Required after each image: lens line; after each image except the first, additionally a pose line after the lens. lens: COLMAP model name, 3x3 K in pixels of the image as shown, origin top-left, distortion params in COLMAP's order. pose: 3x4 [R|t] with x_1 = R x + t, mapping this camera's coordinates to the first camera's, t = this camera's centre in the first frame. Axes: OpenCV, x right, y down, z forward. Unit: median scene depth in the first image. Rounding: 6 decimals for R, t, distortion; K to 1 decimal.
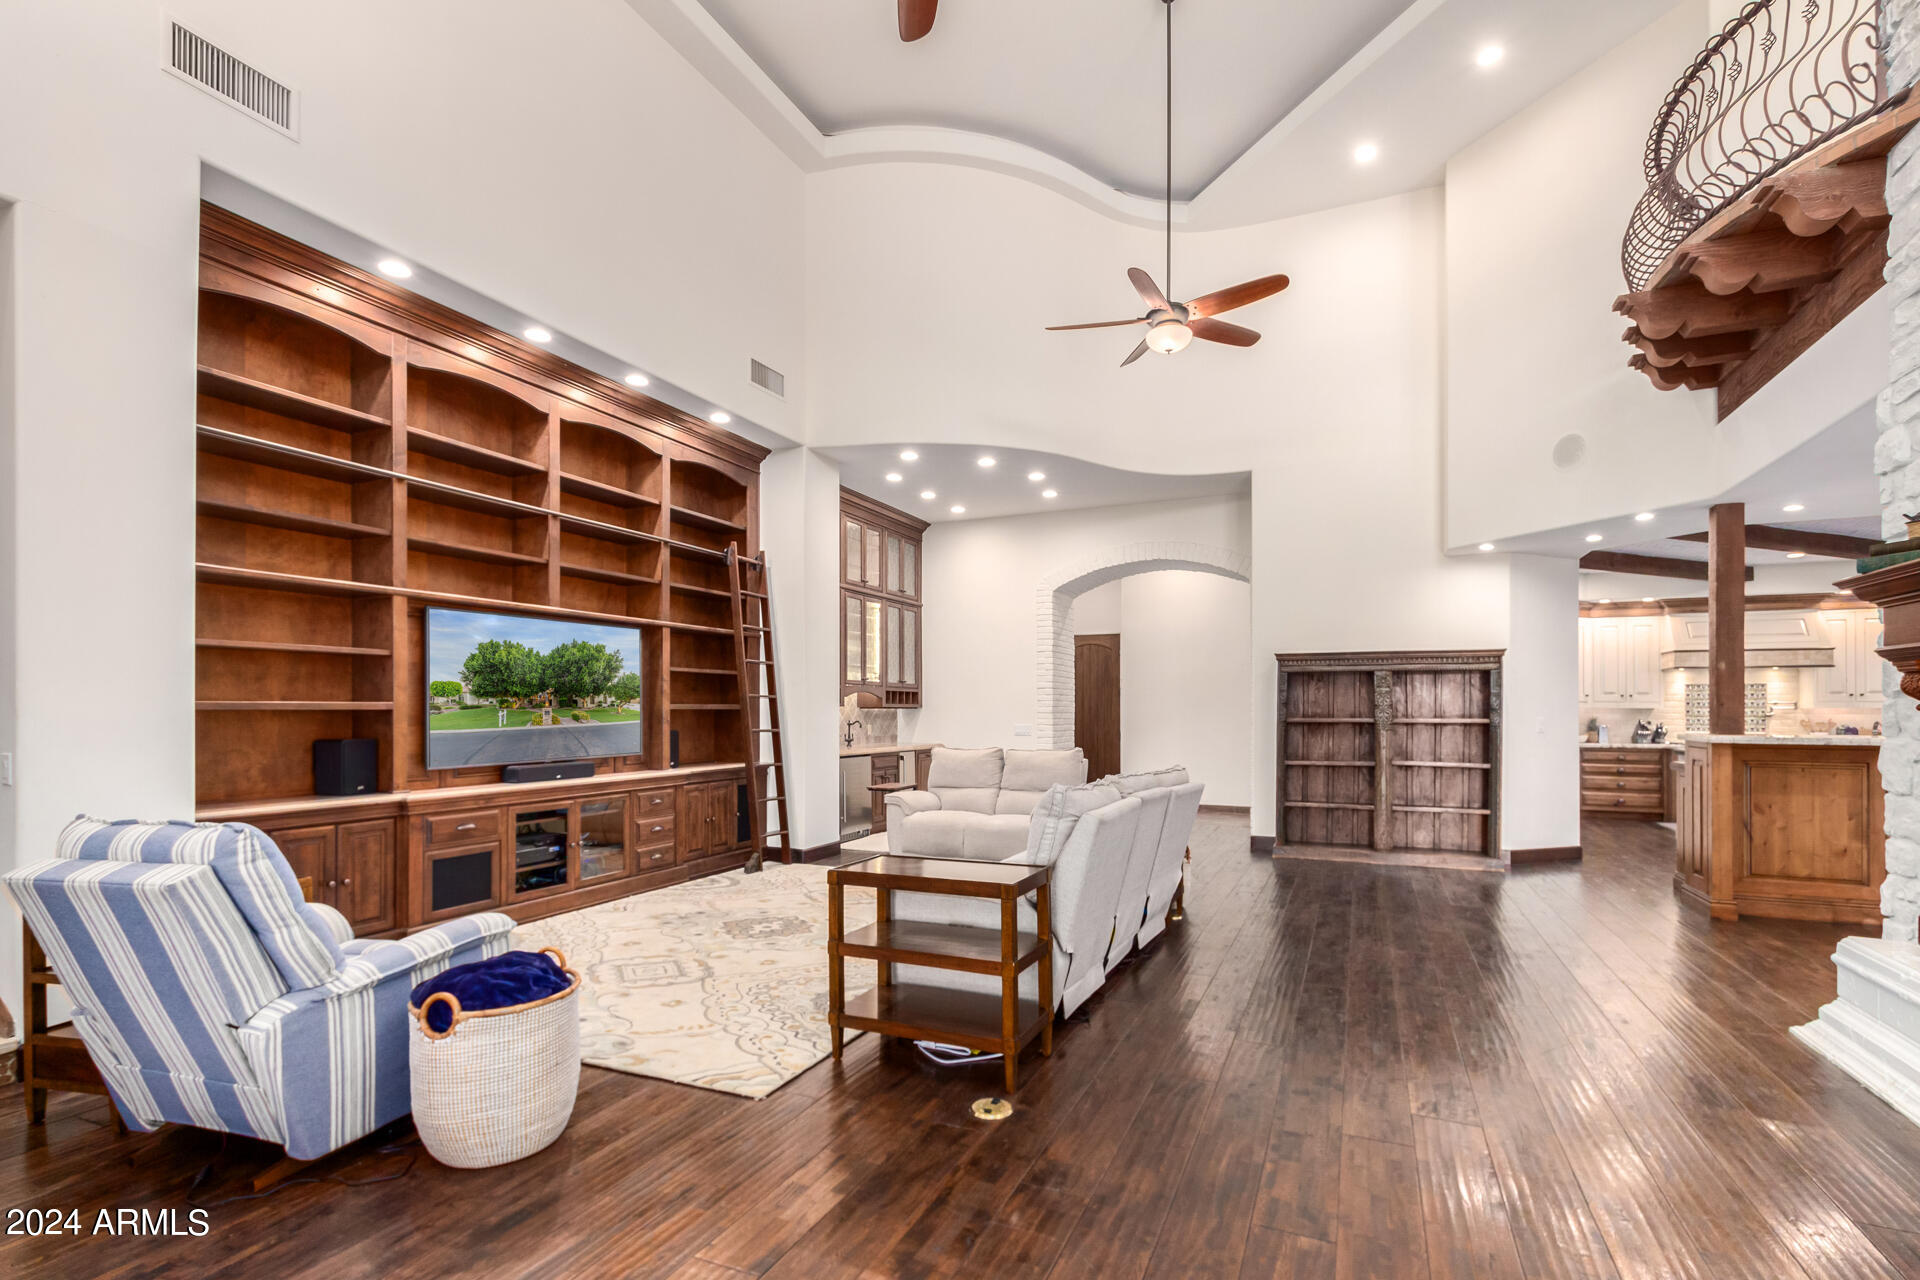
lens RADIAL K [[874.1, 0, 981.1], [0, 874.1, 704.9], [0, 0, 1]] dist [0.000689, 0.000046]
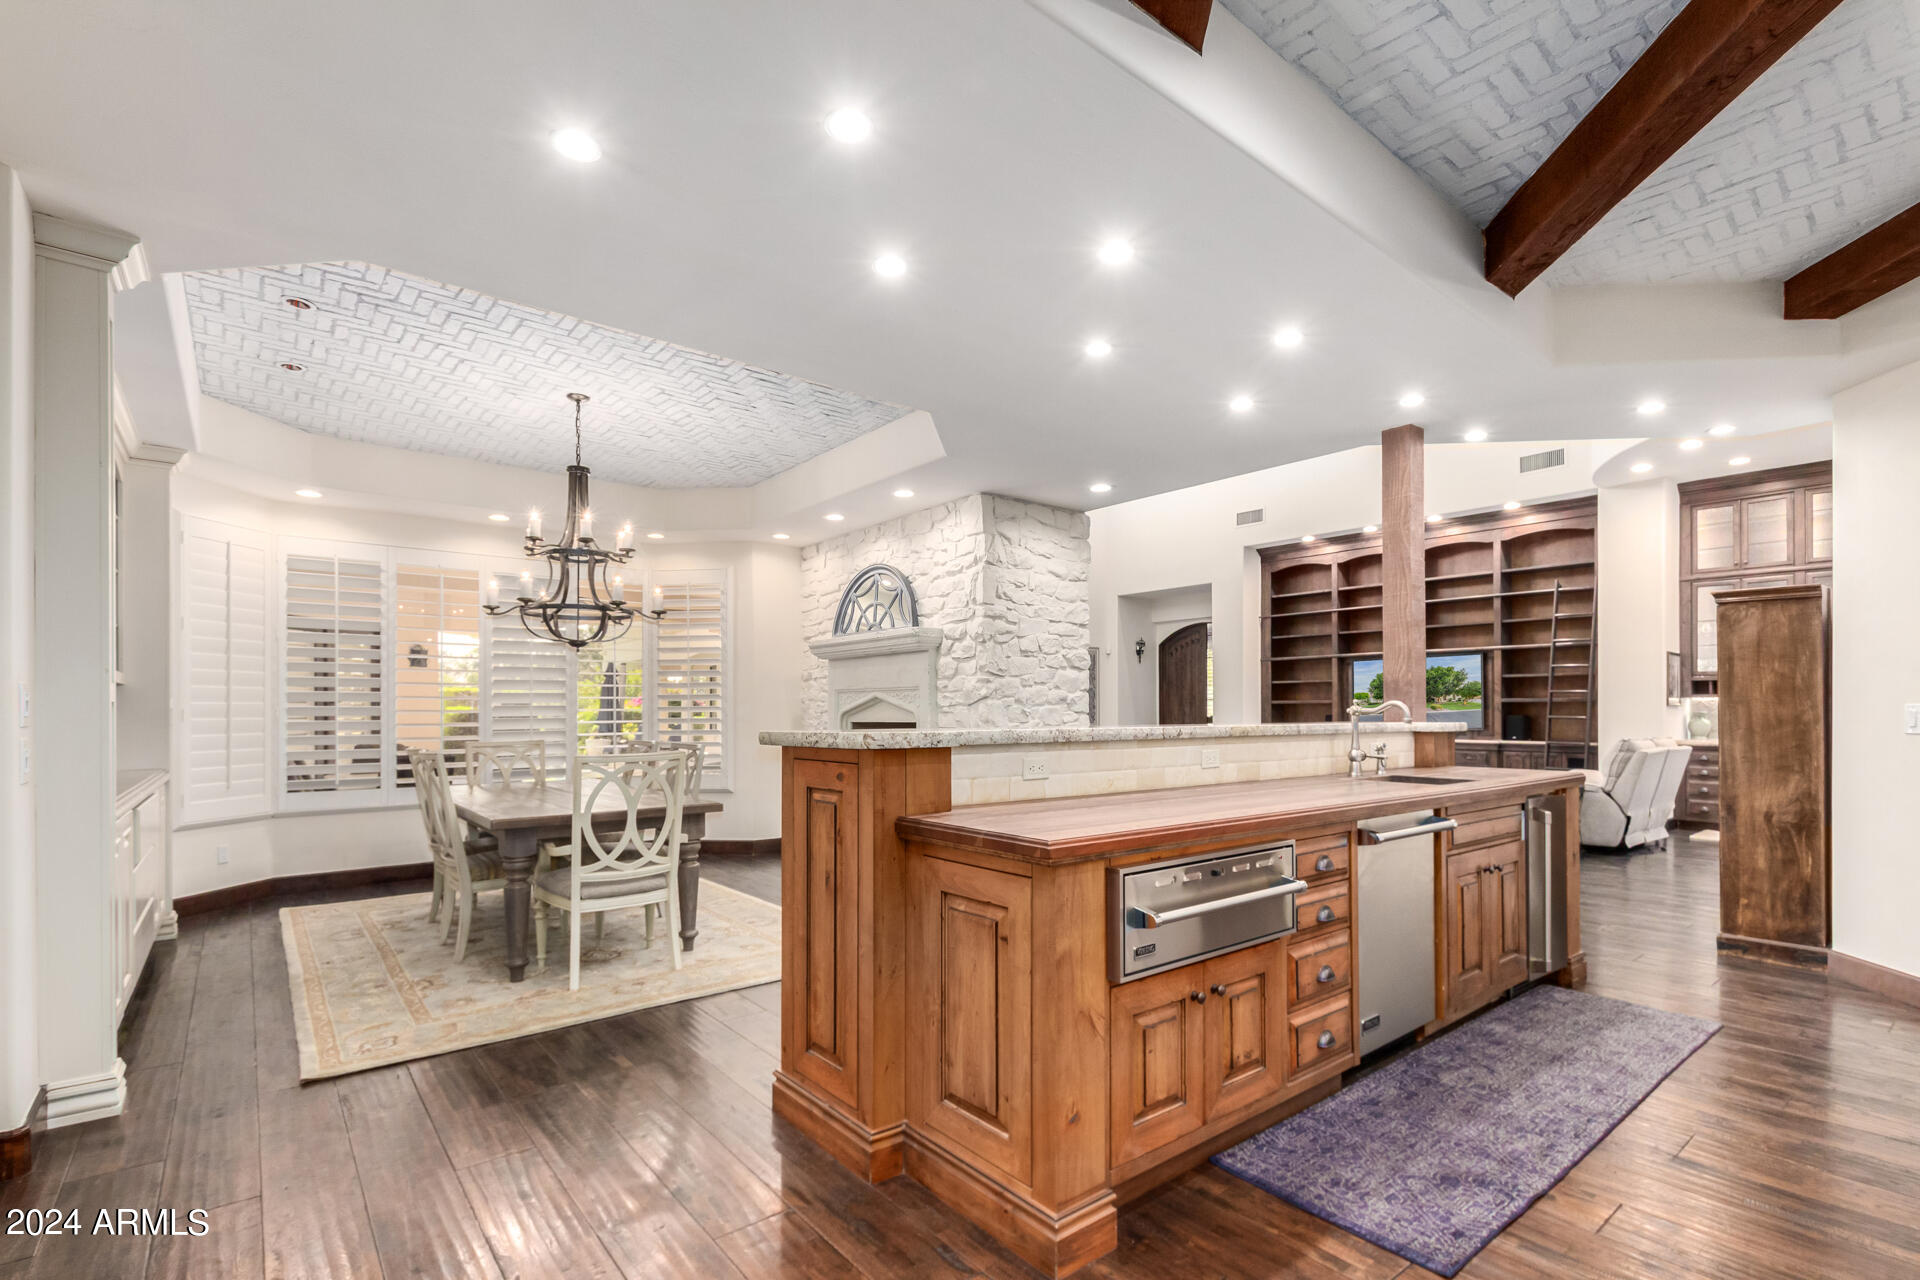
lens RADIAL K [[903.7, 0, 960.0], [0, 903.7, 704.6], [0, 0, 1]] dist [0.000019, 0.000146]
pose [[-0.450995, -0.005300, -0.892511, 1.635096], [0.005495, 0.999947, -0.008714, 0.019324], [0.892510, -0.008834, -0.450942, 0.929622]]
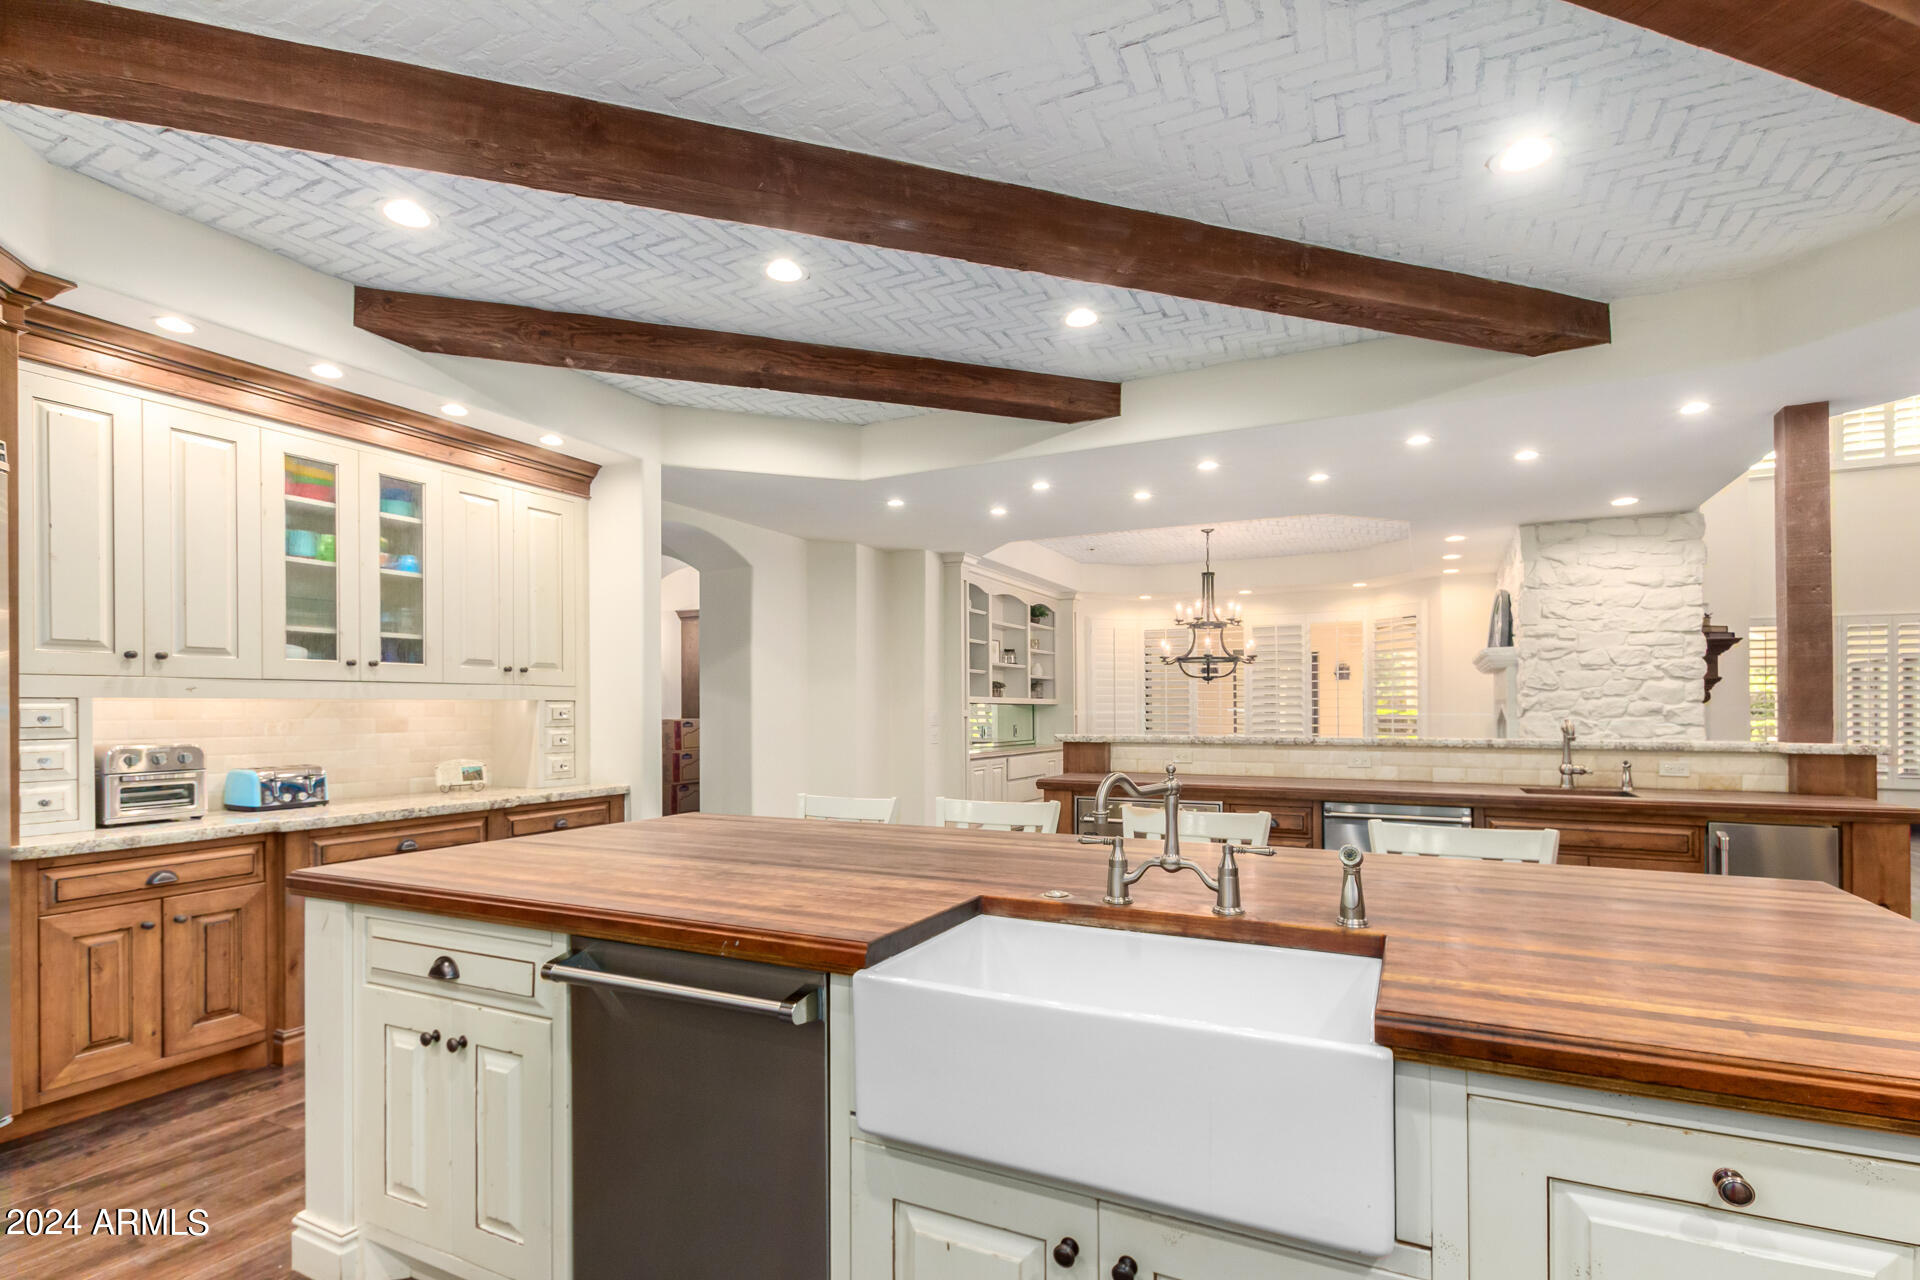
lens RADIAL K [[873.4, 0, 958.8], [0, 873.4, 702.8], [0, 0, 1]] dist [-0.001001, -0.000232]
pose [[-0.997133, -0.001747, 0.075654, 1.346789], [-0.002745, 0.999911, -0.013091, 0.009873], [-0.075624, -0.013262, -0.997048, 1.596642]]
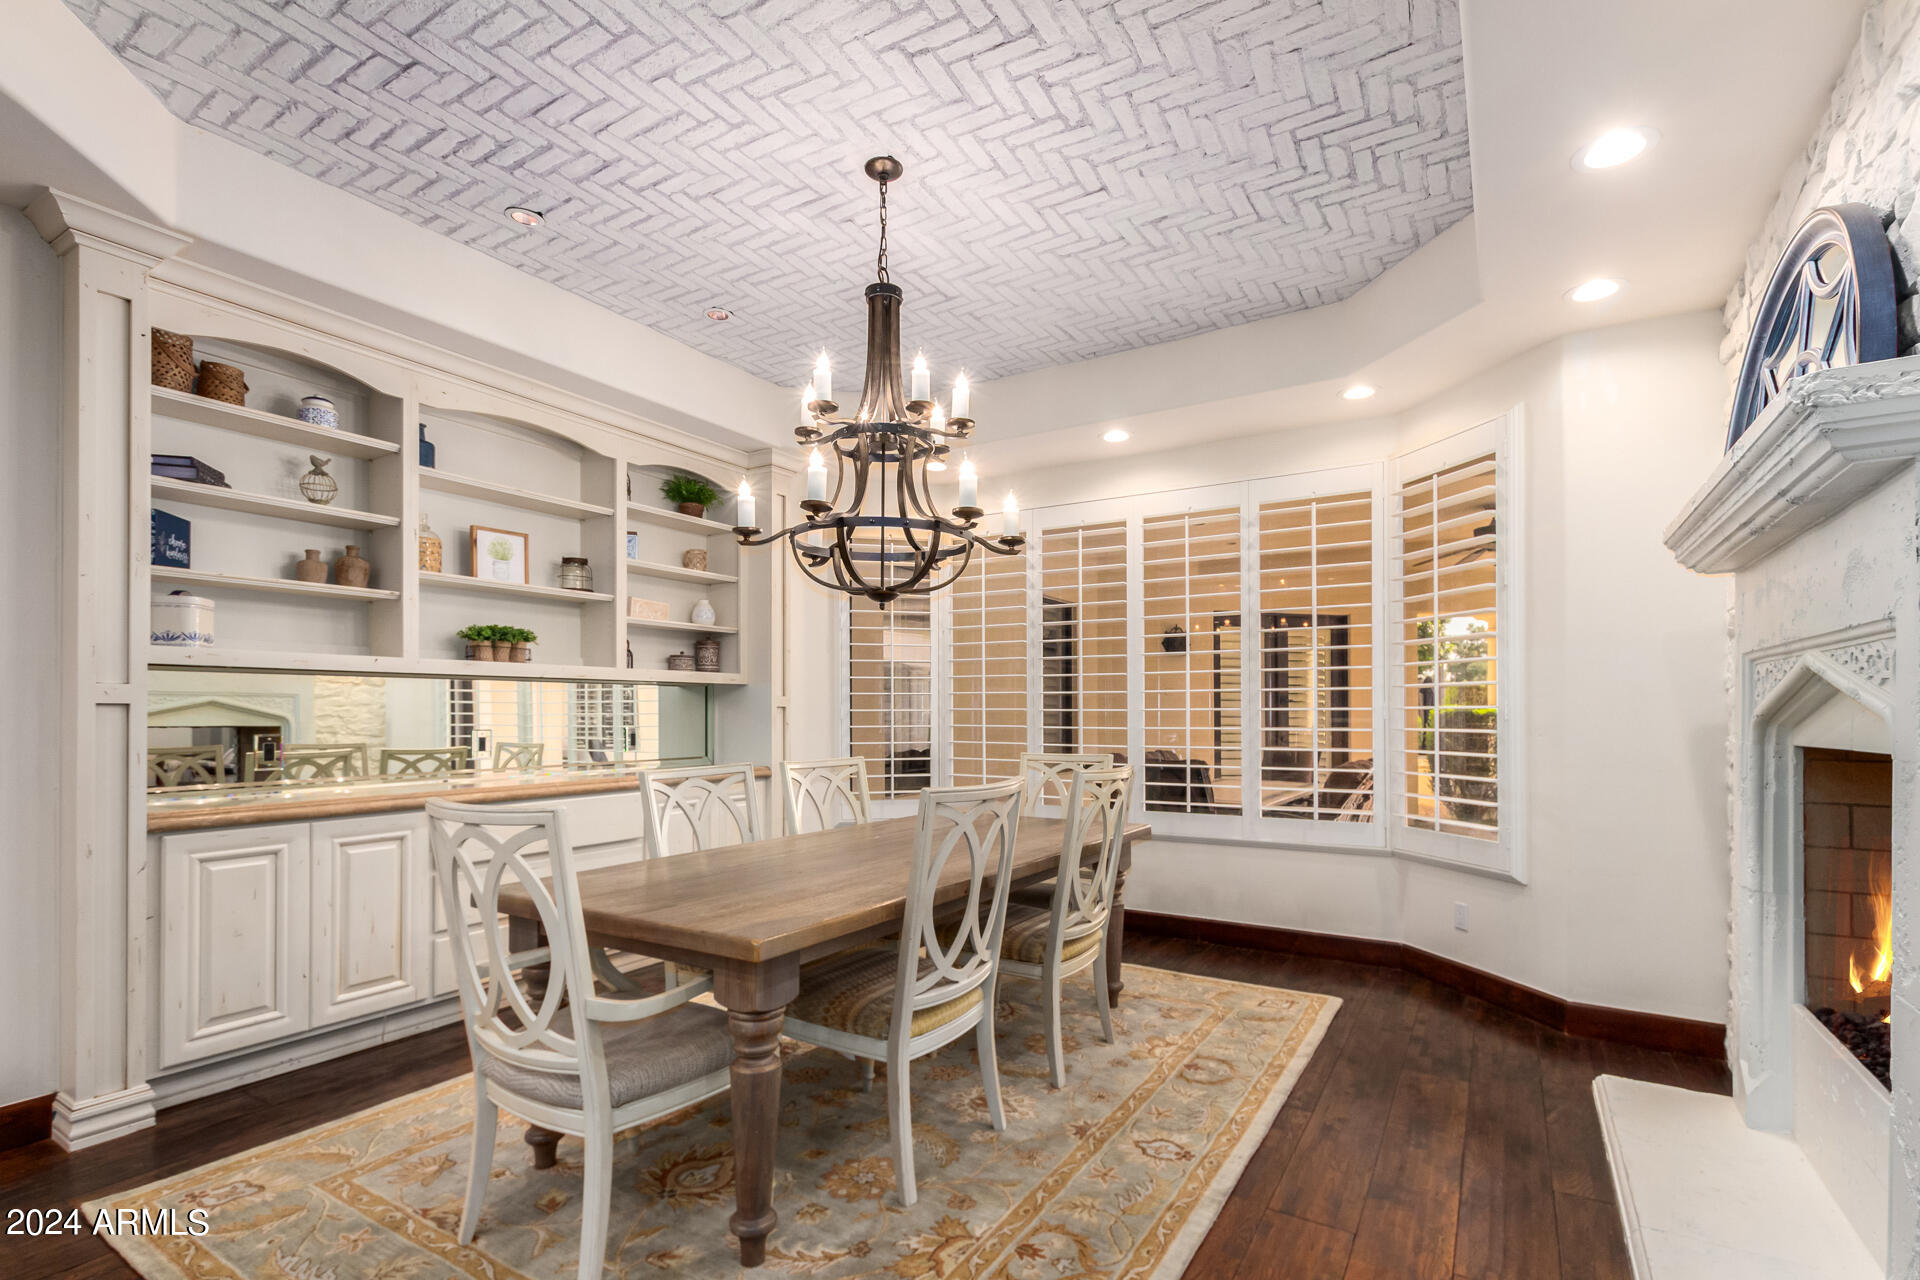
lens RADIAL K [[874.1, 0, 981.1], [0, 874.1, 704.9], [0, 0, 1]] dist [0.000689, 0.000046]
pose [[-0.991720, -0.004532, 0.128340, 0.956106], [-0.005589, 0.999953, -0.007877, 0.014948], [-0.128298, -0.008529, -0.991699, 0.694110]]
